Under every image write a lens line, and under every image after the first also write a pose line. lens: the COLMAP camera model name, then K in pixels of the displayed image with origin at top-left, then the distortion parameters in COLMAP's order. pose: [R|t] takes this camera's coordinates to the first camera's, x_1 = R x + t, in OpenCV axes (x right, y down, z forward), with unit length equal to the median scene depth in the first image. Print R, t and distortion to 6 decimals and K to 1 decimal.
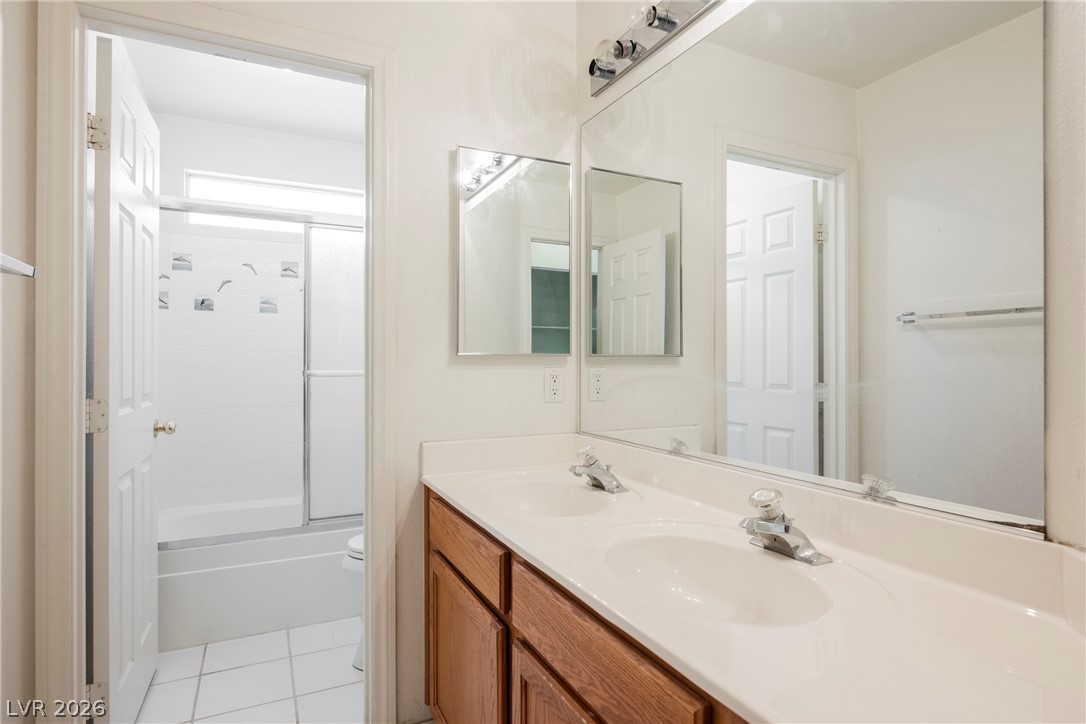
lens RADIAL K [[585.4, 0, 543.0], [0, 585.4, 361.4], [0, 0, 1]] dist [0.002247, 0.001400]
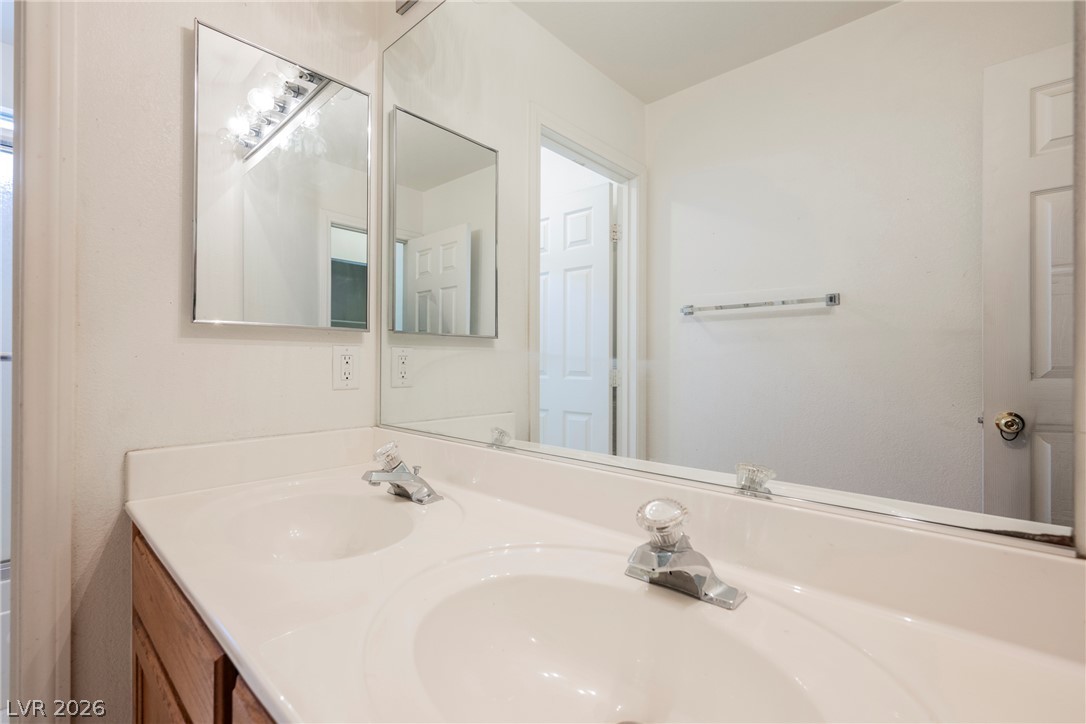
lens RADIAL K [[483.9, 0, 543.5], [0, 483.9, 360.1], [0, 0, 1]] dist [0.001314, -0.000344]
pose [[0.929705, 0.005613, 0.368261, 0.026736], [-0.004206, 0.999980, -0.004623, 0.032573], [-0.368280, 0.002750, 0.929711, 0.292161]]
